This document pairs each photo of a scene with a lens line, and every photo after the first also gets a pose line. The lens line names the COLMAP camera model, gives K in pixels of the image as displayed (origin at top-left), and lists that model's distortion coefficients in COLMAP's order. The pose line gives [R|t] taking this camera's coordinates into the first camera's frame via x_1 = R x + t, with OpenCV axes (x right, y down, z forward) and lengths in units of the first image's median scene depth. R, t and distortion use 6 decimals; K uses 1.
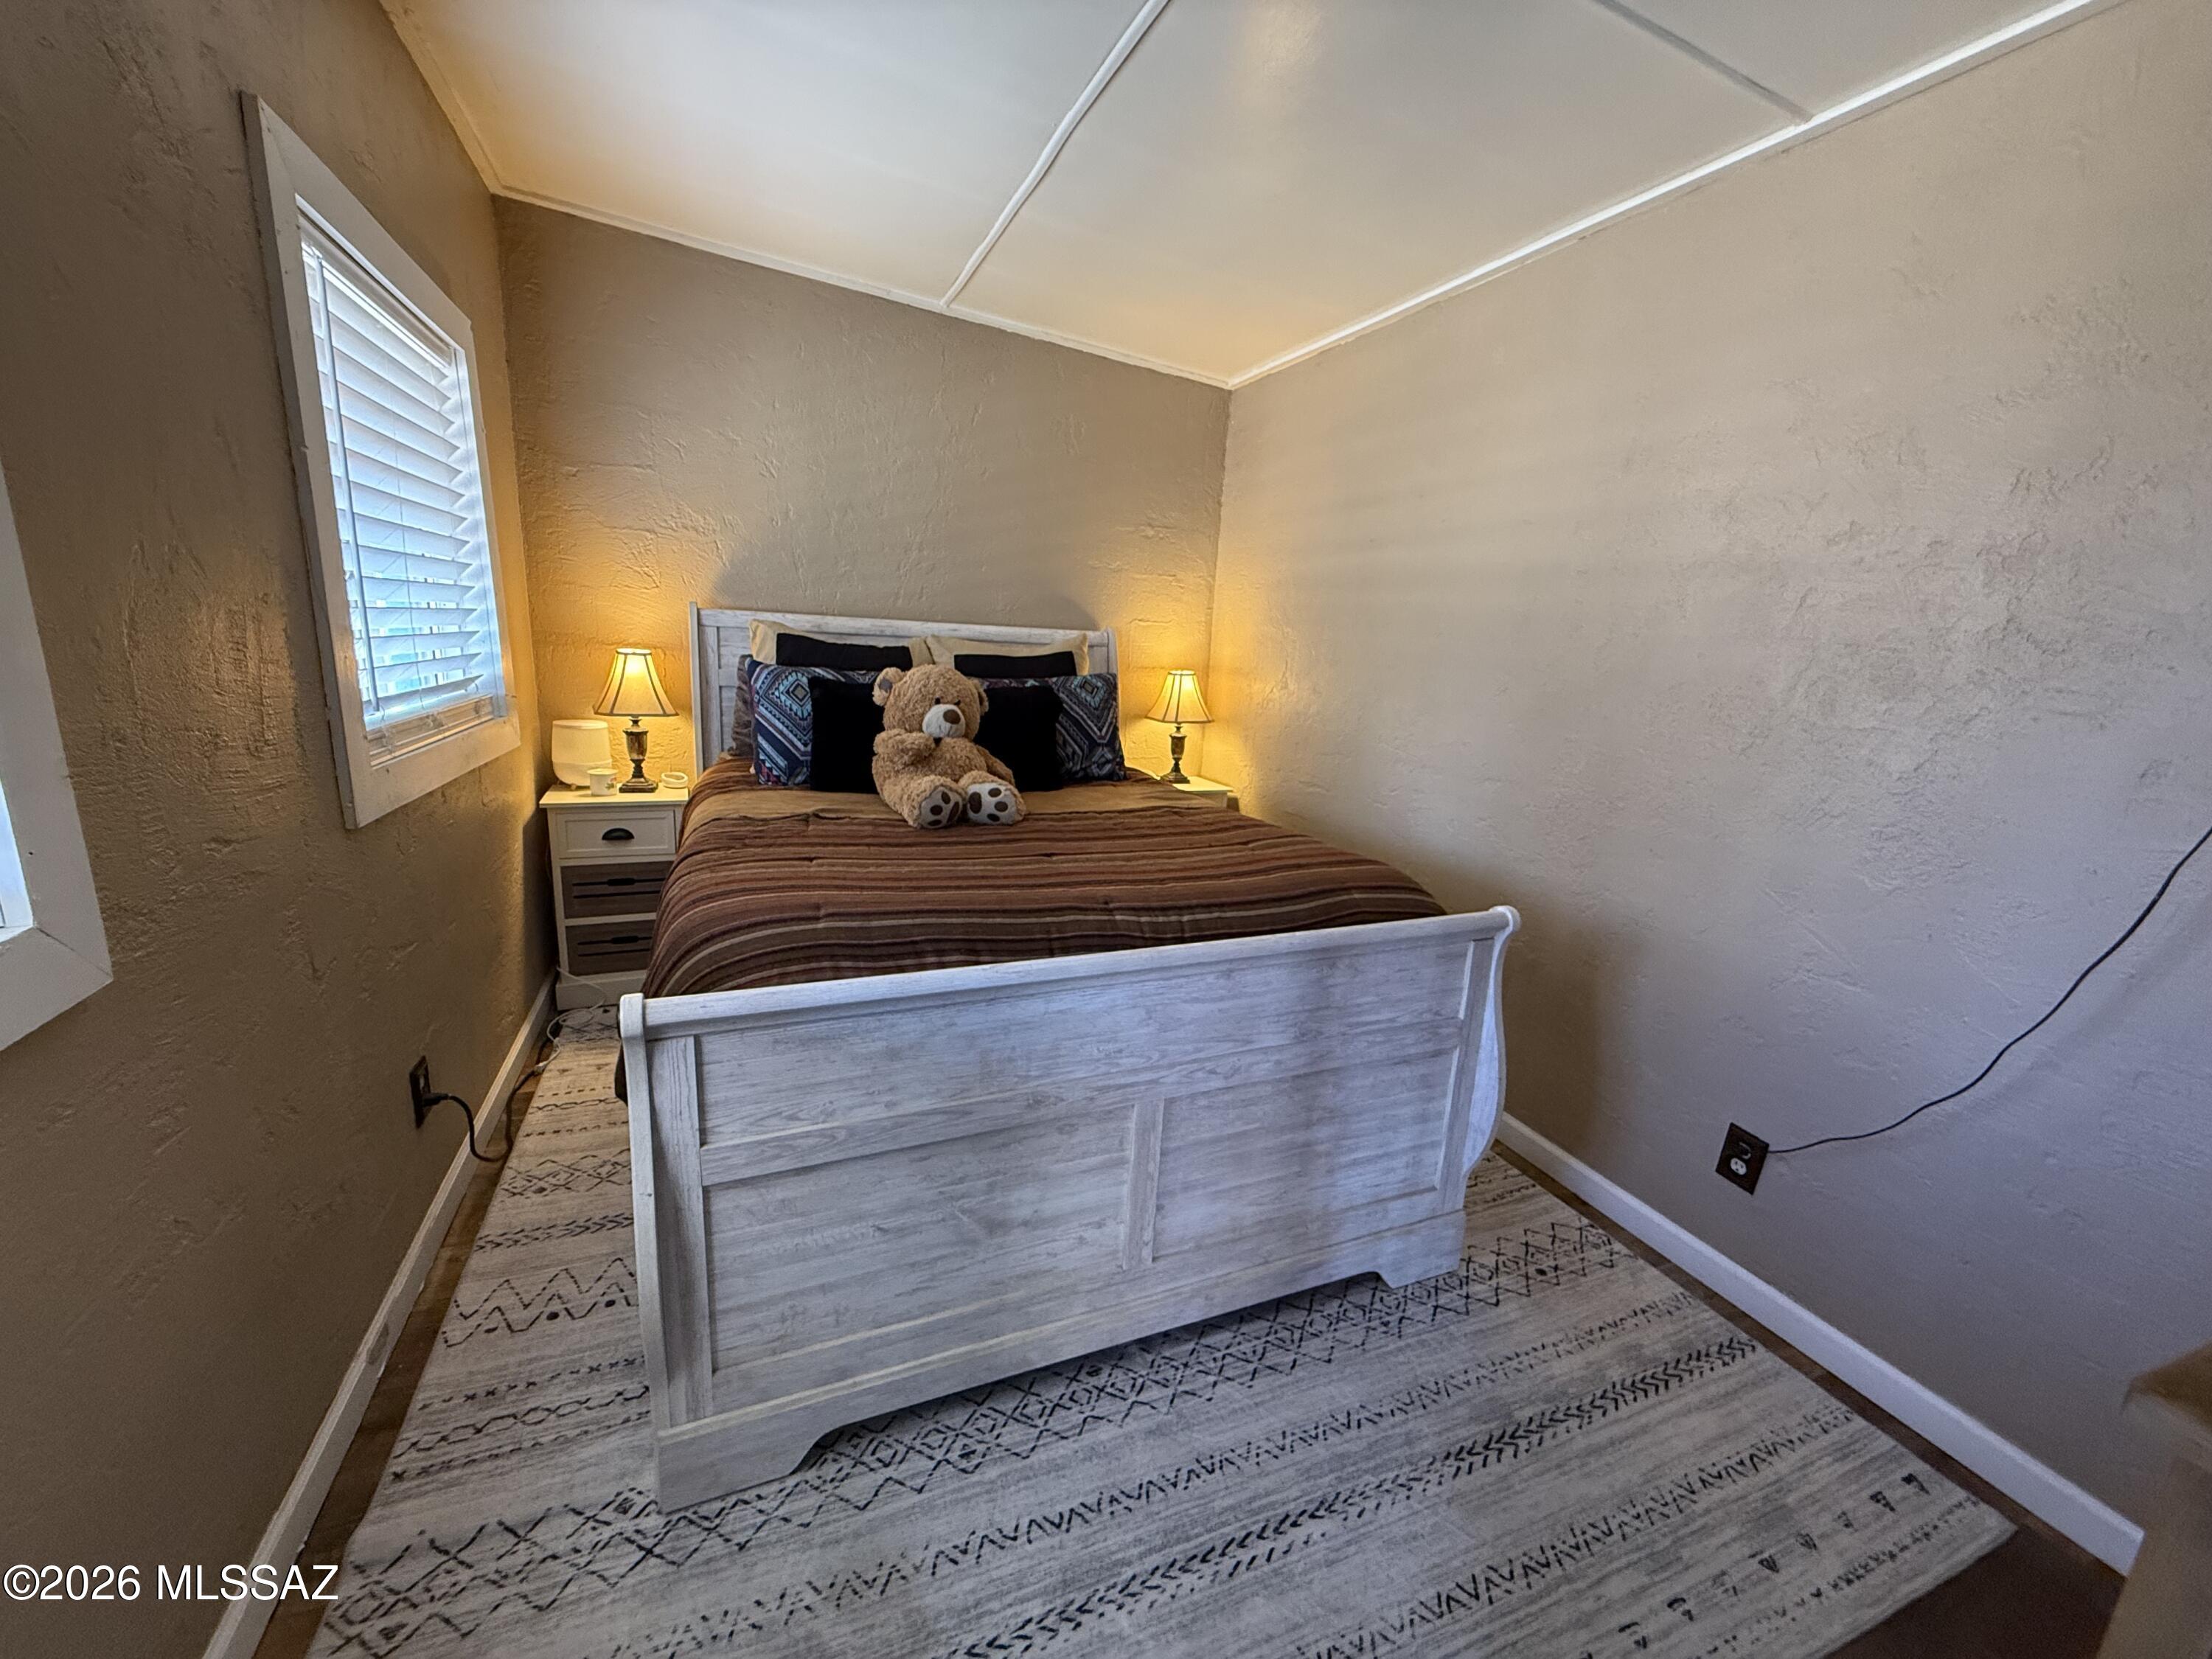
lens RADIAL K [[884.5, 0, 1104.6], [0, 884.5, 829.6], [0, 0, 1]] dist [-0.000607, -0.000252]
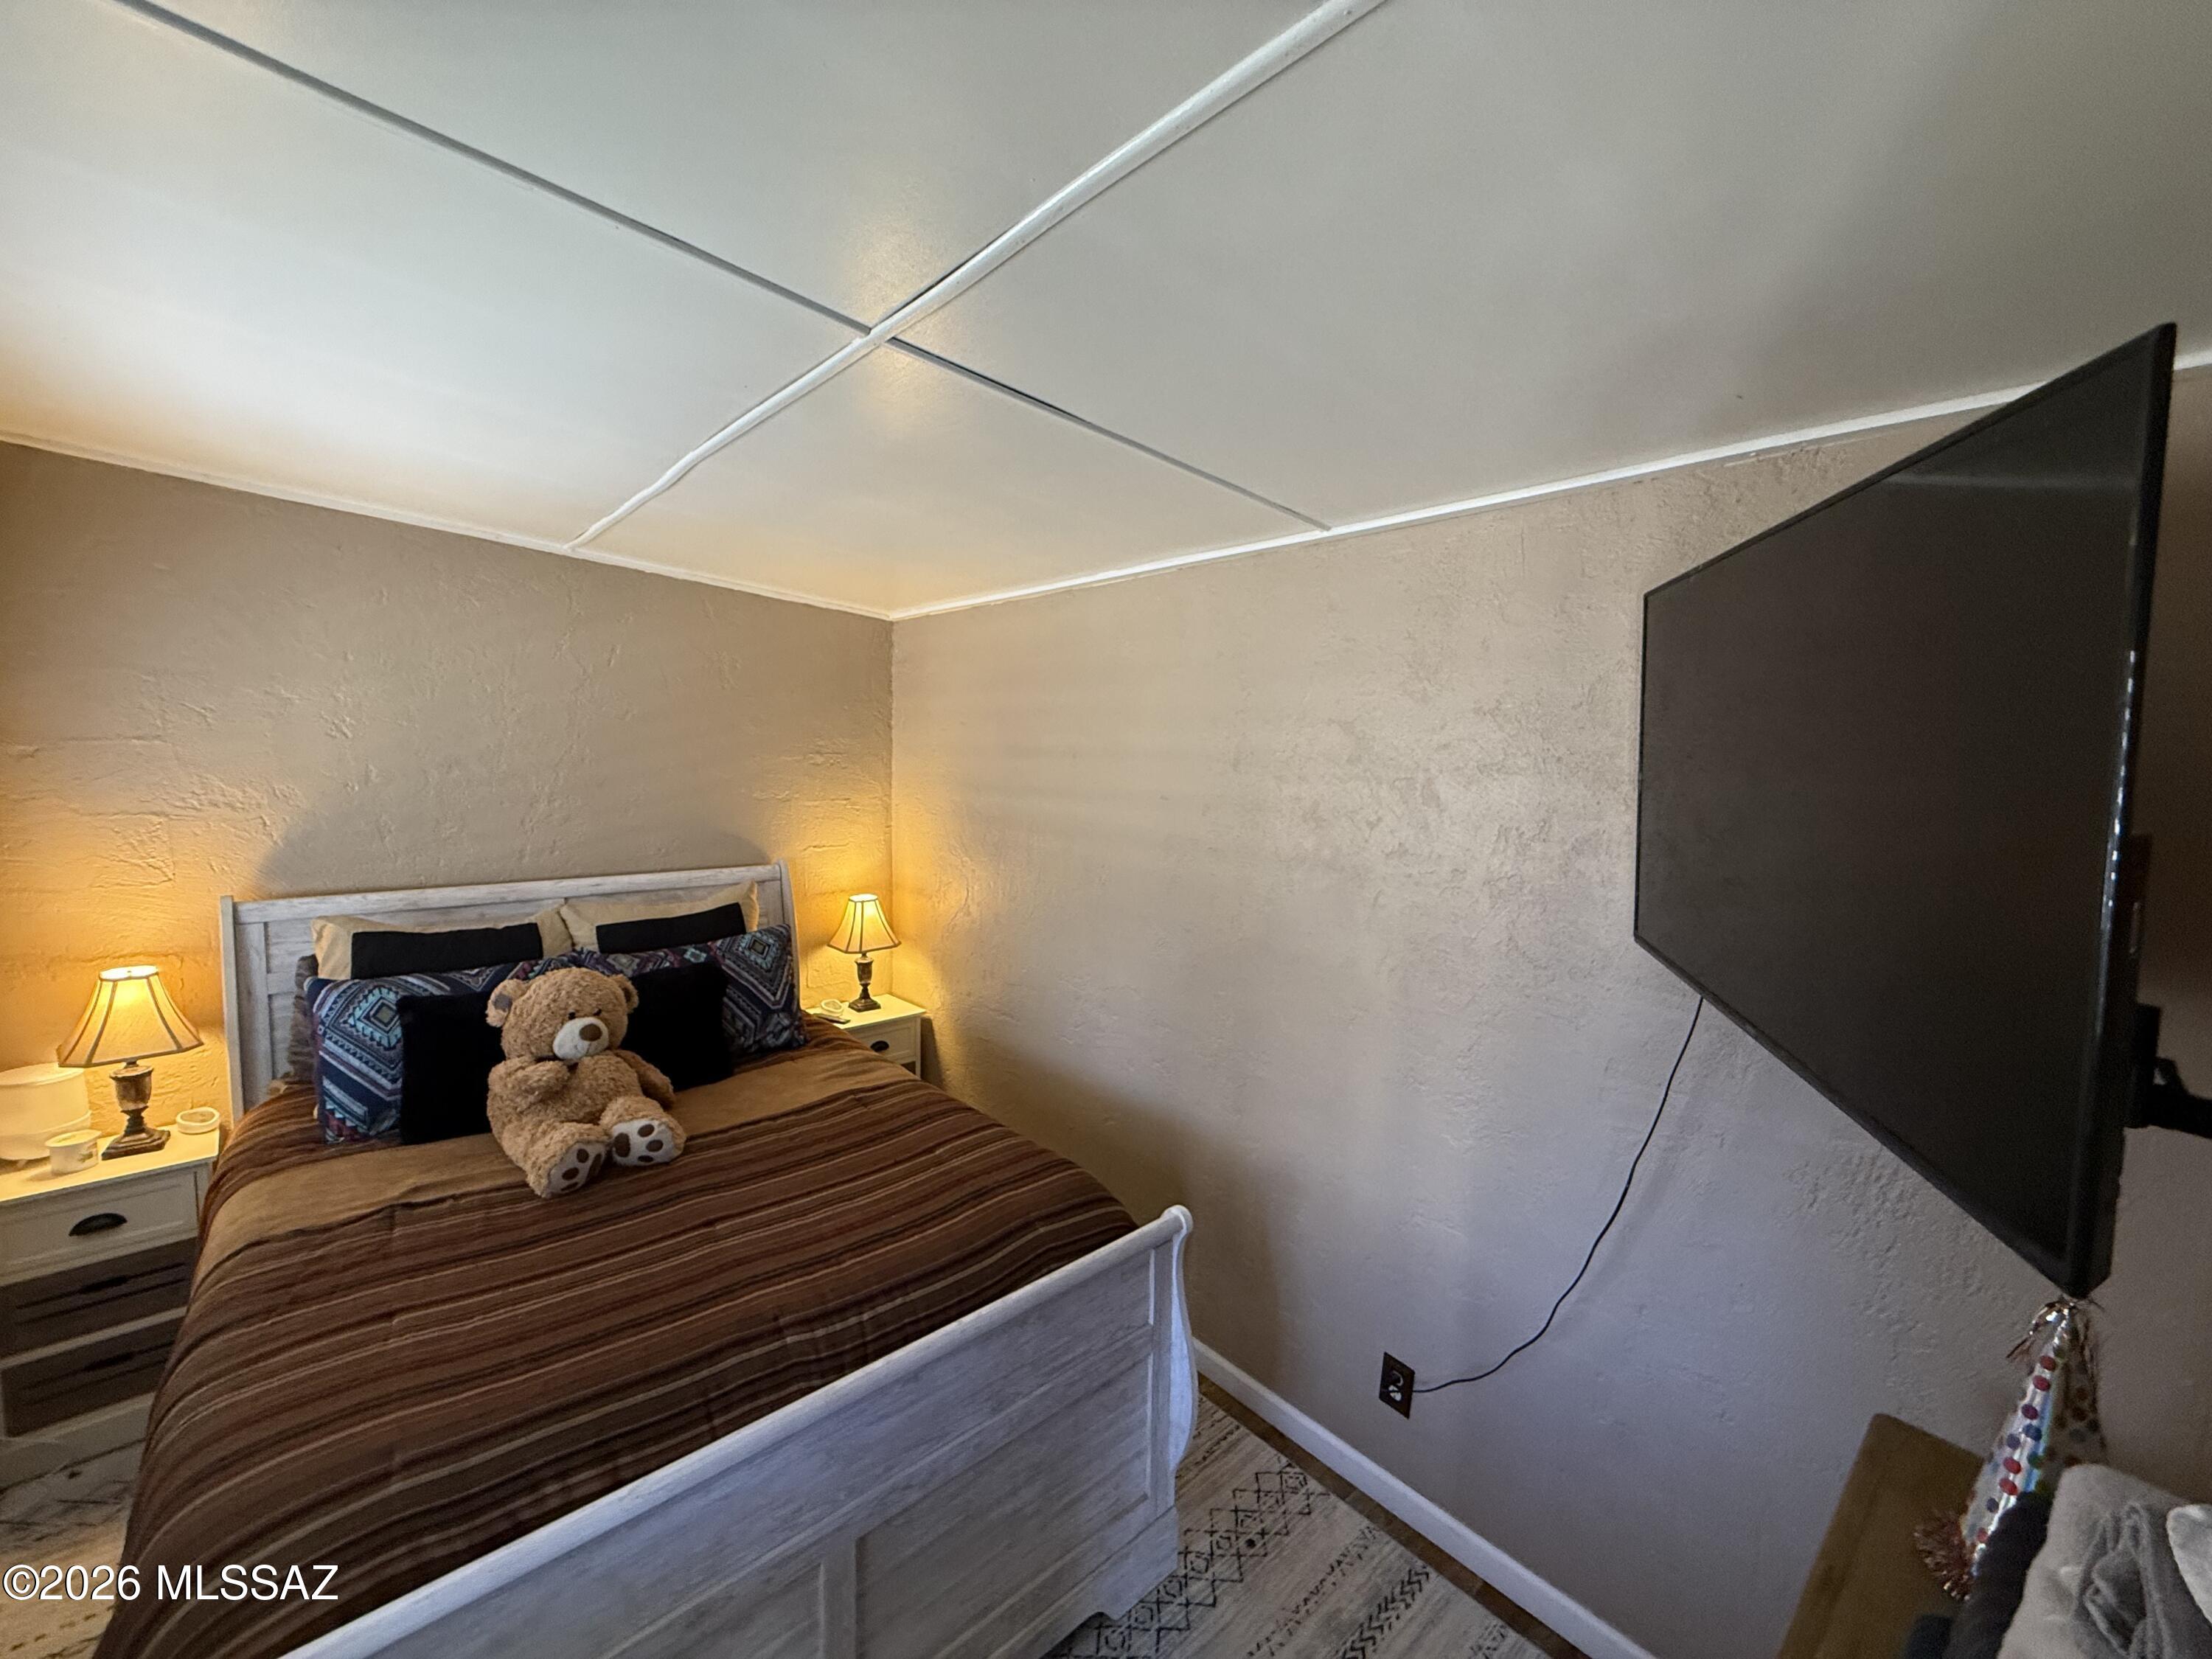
lens RADIAL K [[884.5, 0, 1104.6], [0, 884.5, 829.6], [0, 0, 1]] dist [-0.000607, -0.000252]
pose [[0.943136, -0.063096, 0.326365, 0.035842], [0.101133, 0.989742, -0.100912, -0.184719], [-0.316650, 0.128180, 0.939842, -0.020975]]
